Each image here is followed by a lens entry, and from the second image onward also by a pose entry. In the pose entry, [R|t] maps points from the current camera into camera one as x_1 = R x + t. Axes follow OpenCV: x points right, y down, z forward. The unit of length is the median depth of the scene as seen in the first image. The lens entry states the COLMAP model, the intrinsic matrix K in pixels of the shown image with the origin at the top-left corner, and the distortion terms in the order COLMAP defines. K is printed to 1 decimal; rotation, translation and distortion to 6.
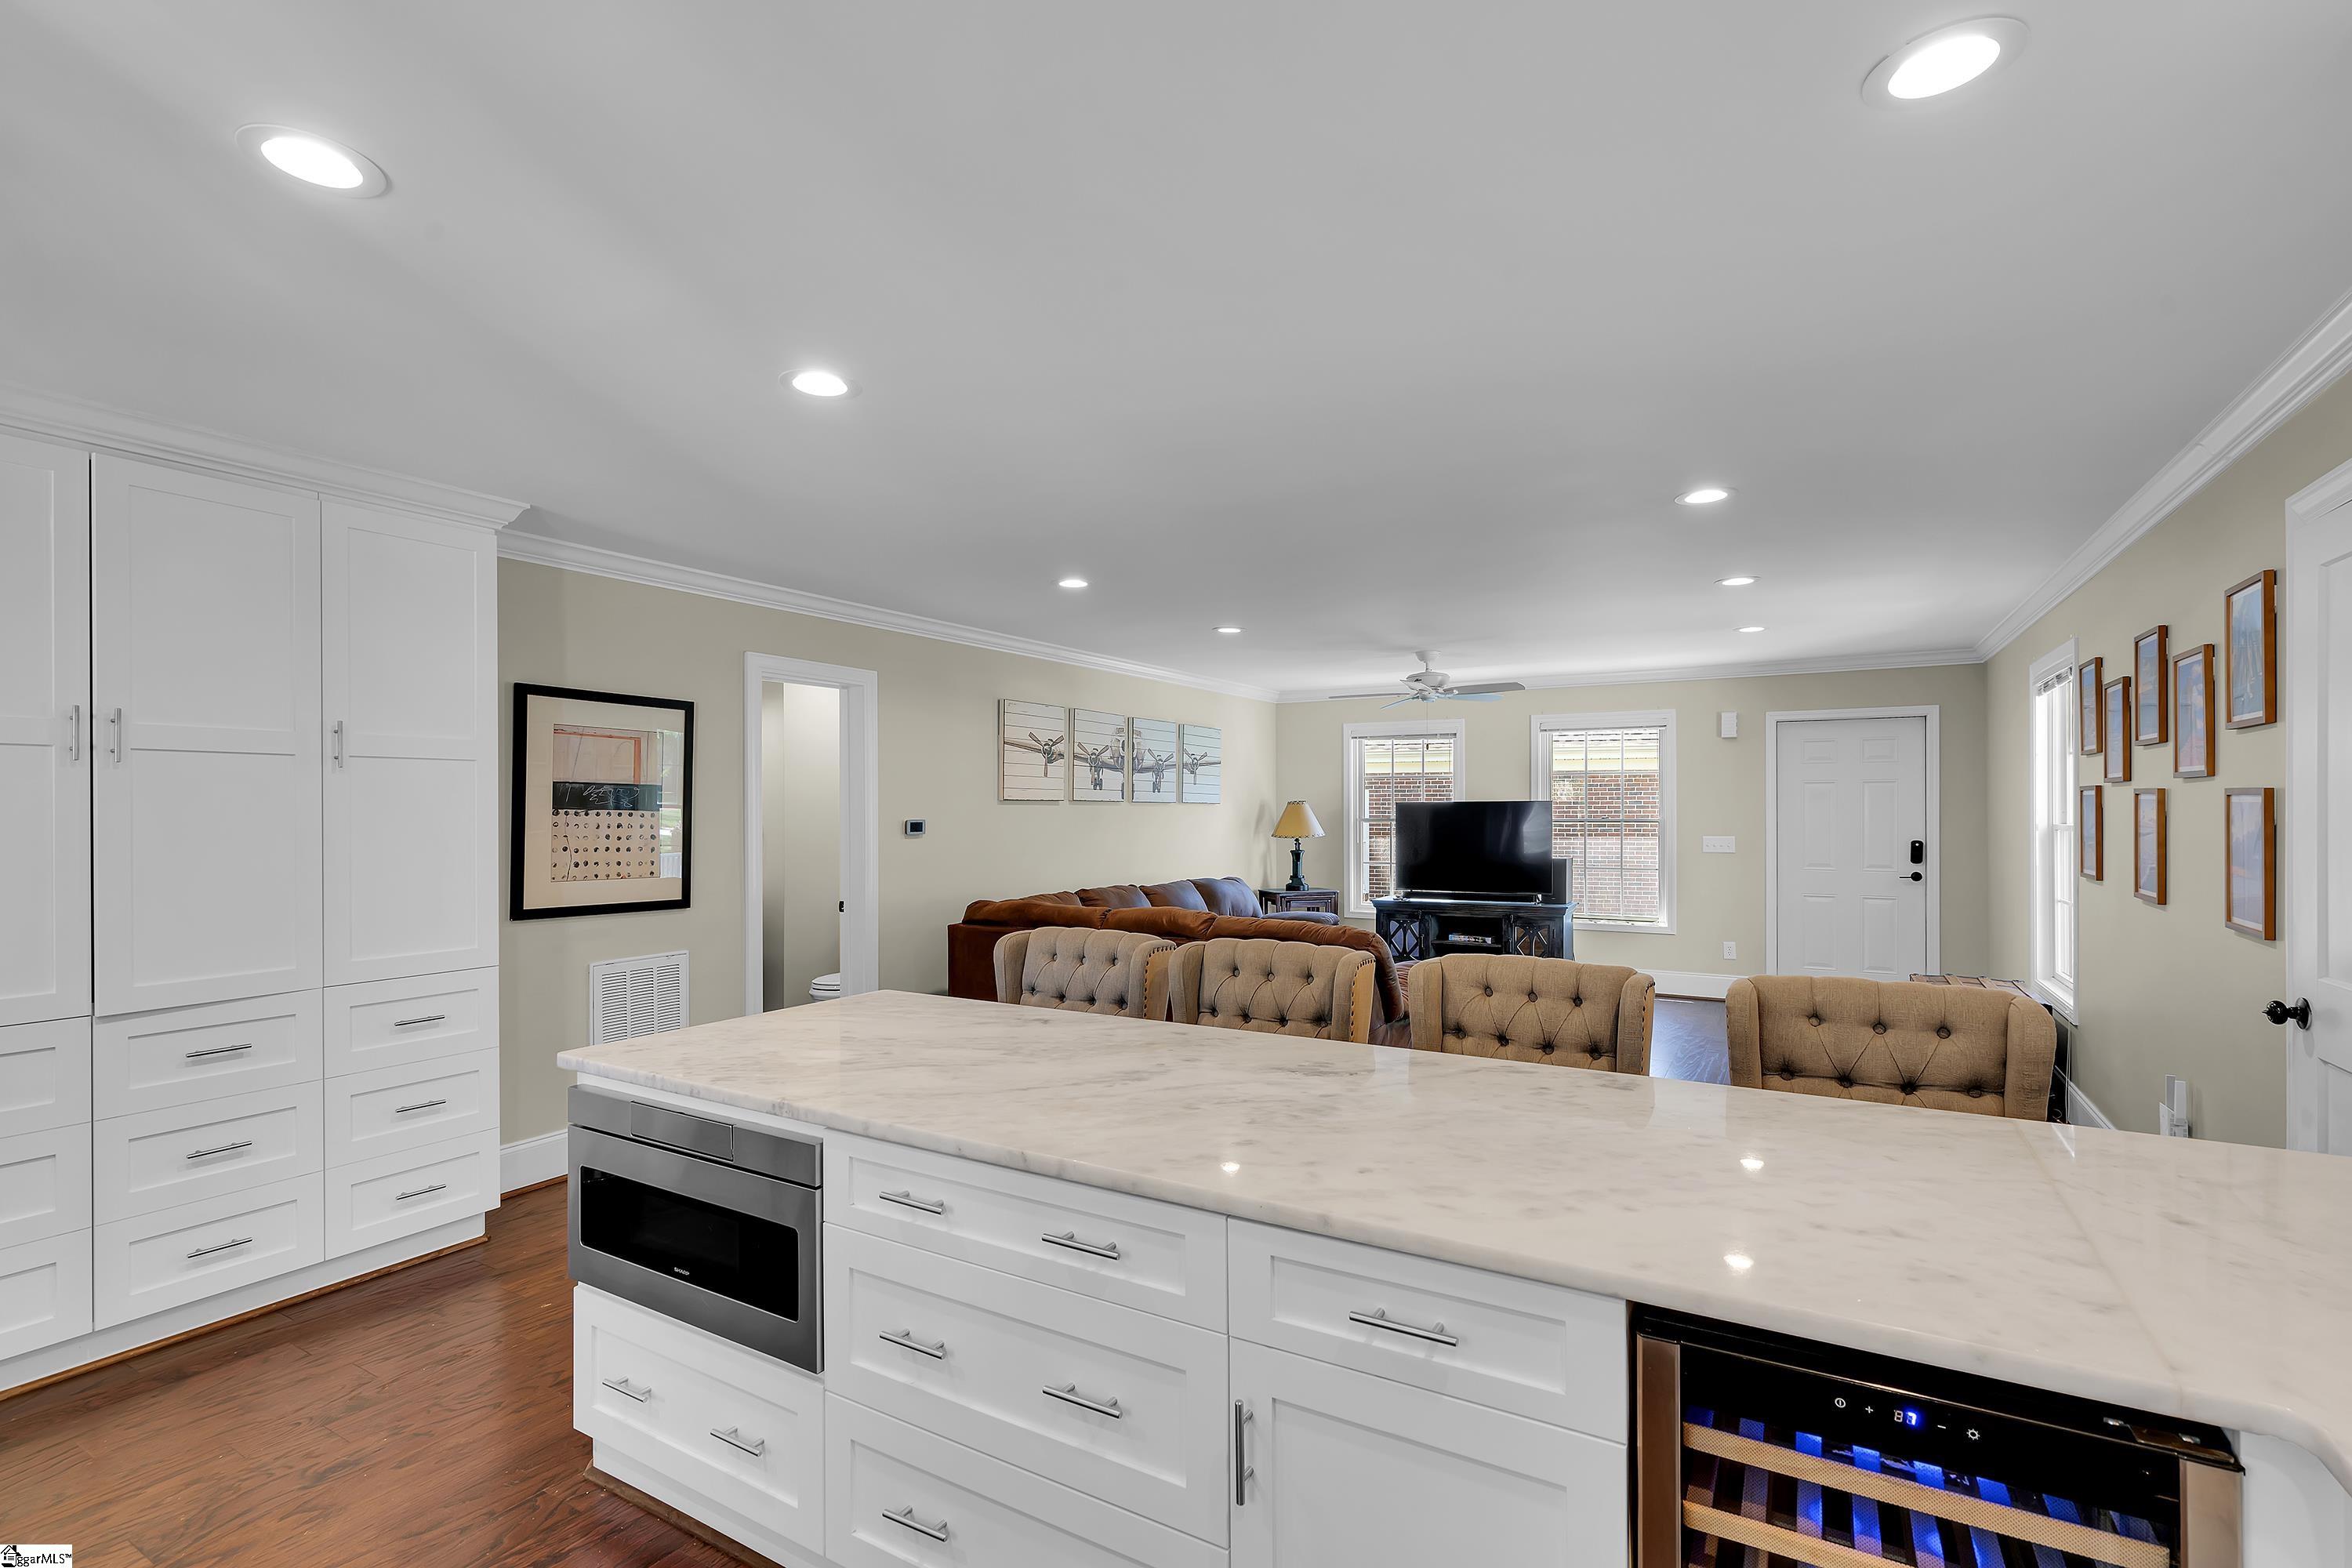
lens RADIAL K [[1057.8, 0, 1186.5], [0, 1057.8, 823.6], [0, 0, 1]] dist [-0.002716, 0.000978]
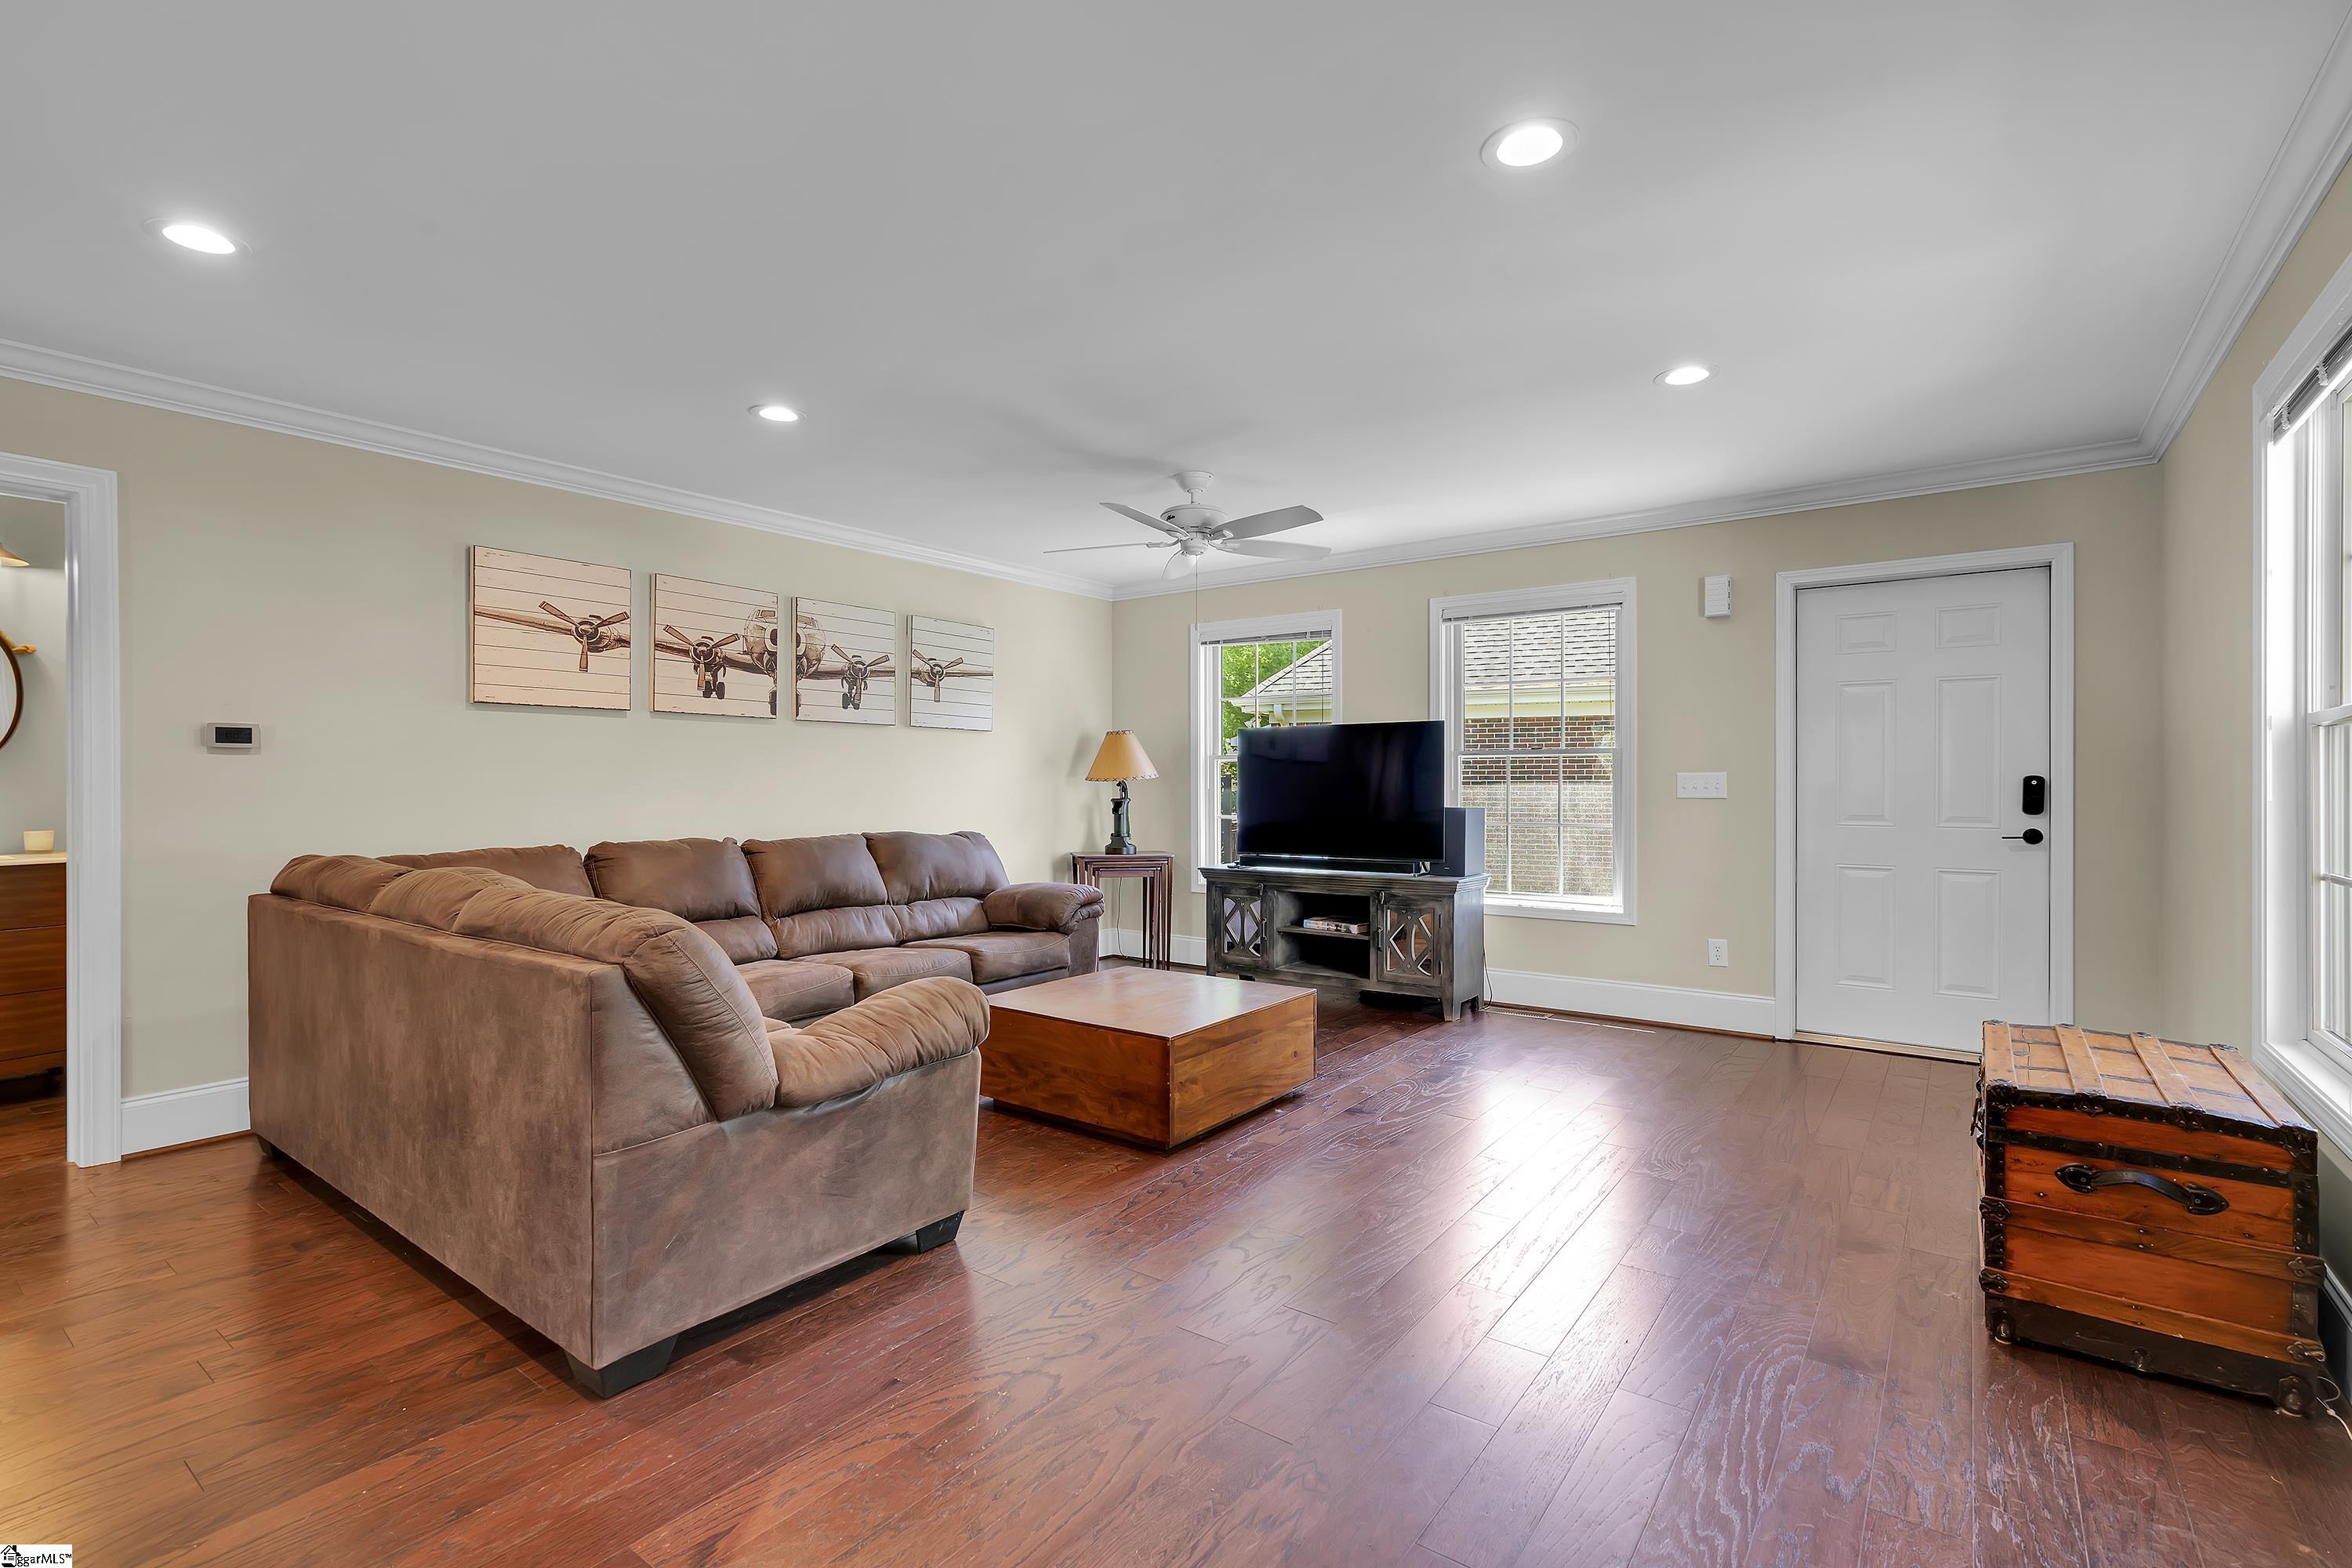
lens RADIAL K [[1057.8, 0, 1175.3], [0, 1057.8, 794.8], [0, 0, 1]] dist [-0.002716, 0.000978]
pose [[0.993735, 0.002938, -0.111727, 0.262920], [-0.002905, 0.999996, 0.000459, 0.026218], [0.111728, -0.000132, 0.993739, 0.336567]]
